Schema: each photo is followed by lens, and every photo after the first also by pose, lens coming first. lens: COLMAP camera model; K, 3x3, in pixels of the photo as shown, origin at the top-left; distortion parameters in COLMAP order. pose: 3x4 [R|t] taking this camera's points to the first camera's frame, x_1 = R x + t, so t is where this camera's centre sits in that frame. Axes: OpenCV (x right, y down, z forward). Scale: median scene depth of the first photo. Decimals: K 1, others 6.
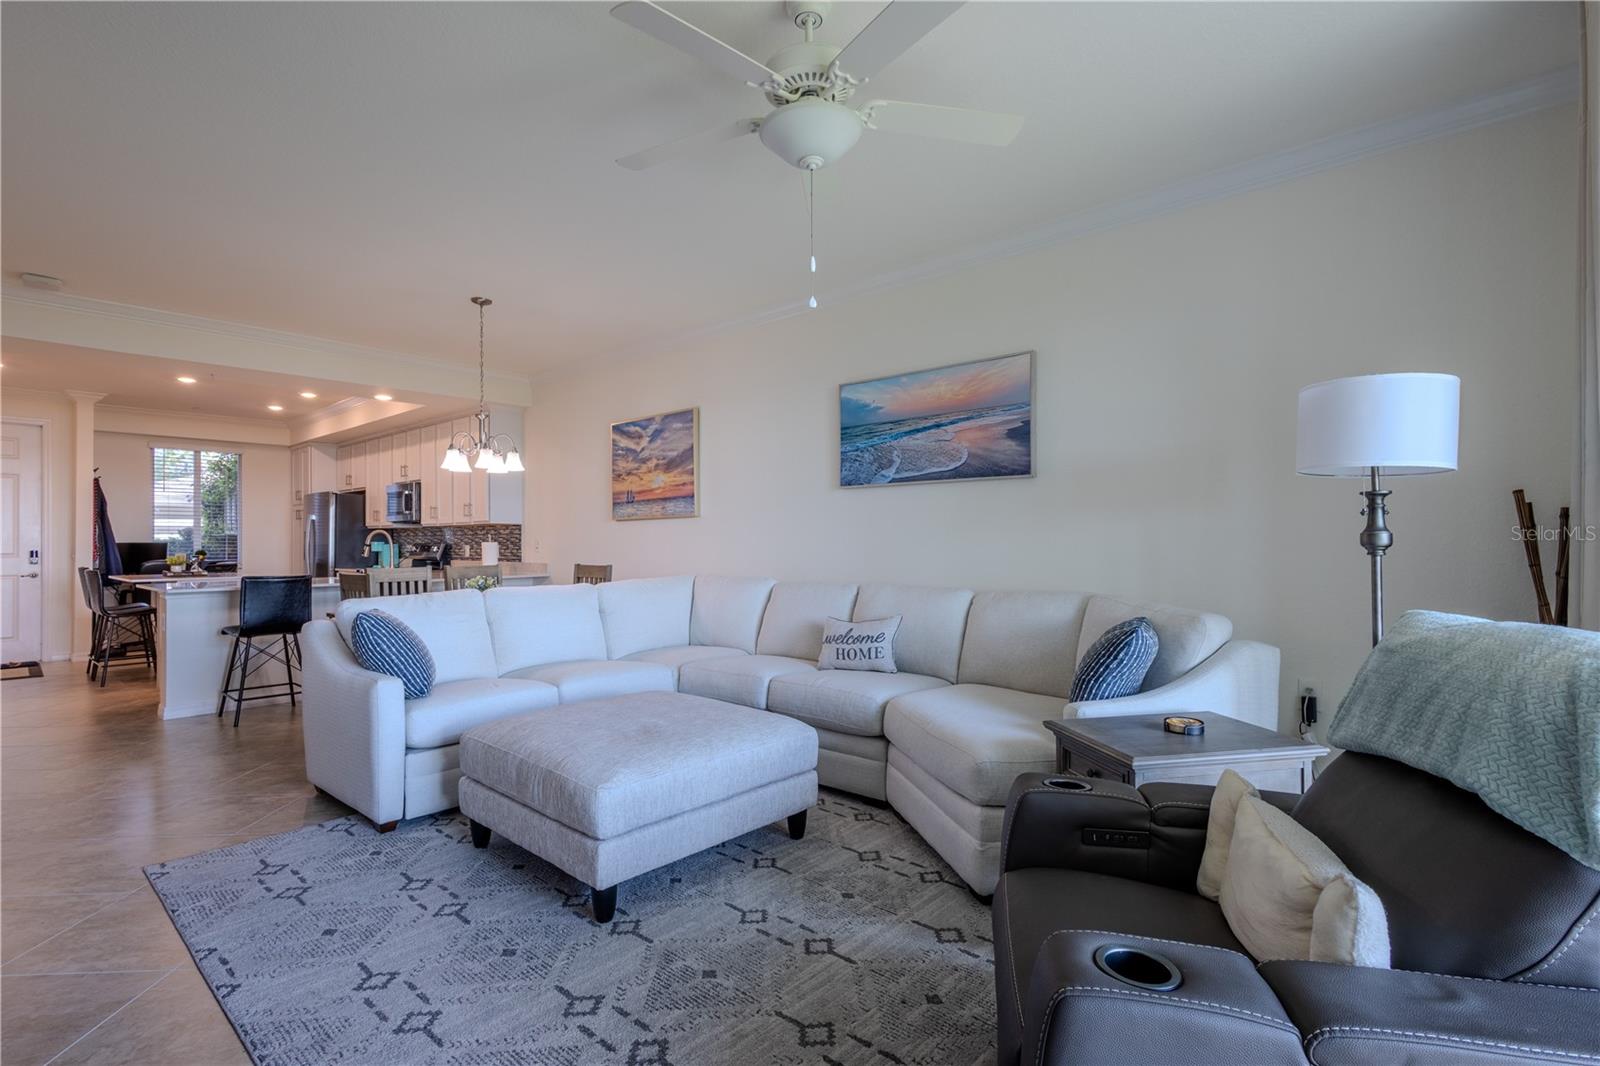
lens RADIAL K [[755.5, 0, 802.9], [0, 755.5, 536.4], [0, 0, 1]] dist [0.004053, -0.000793]
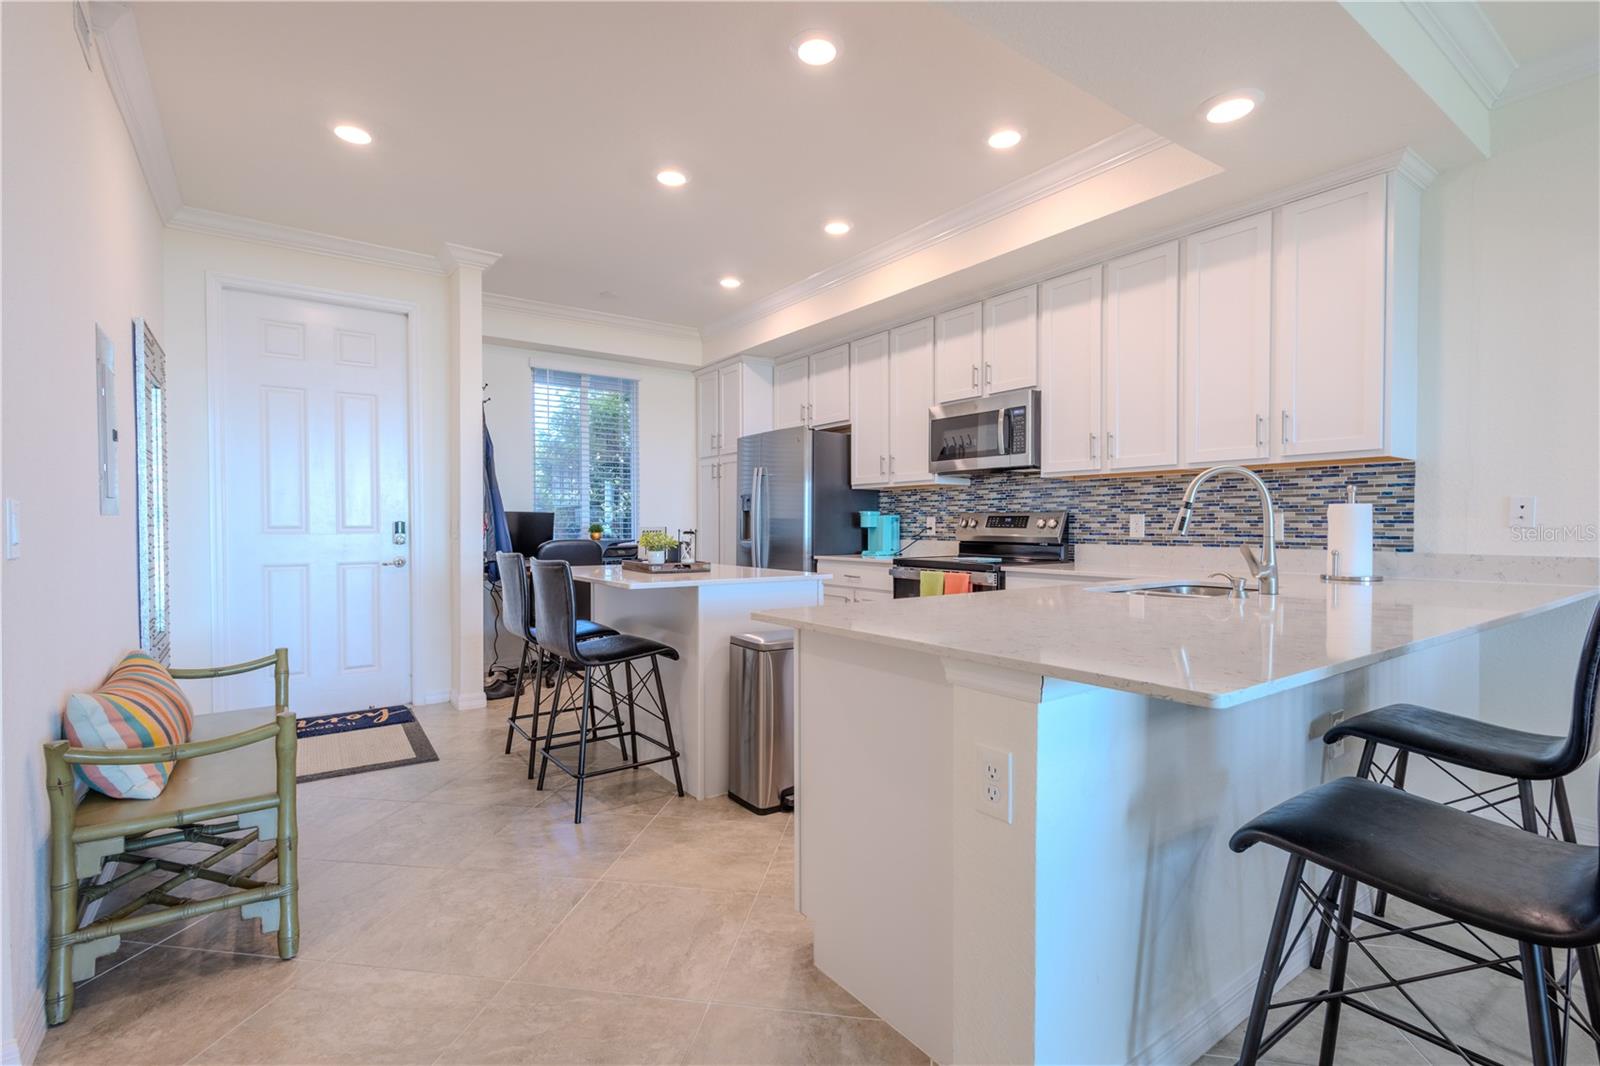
lens RADIAL K [[734.8, 0, 803.5], [0, 734.8, 534.0], [0, 0, 1]] dist [0.006439, -0.000074]
pose [[0.976203, 0.006716, -0.216753, -1.361952], [-0.001958, 0.999753, 0.022160, 0.035099], [0.216849, -0.021208, 0.975975, 1.182734]]
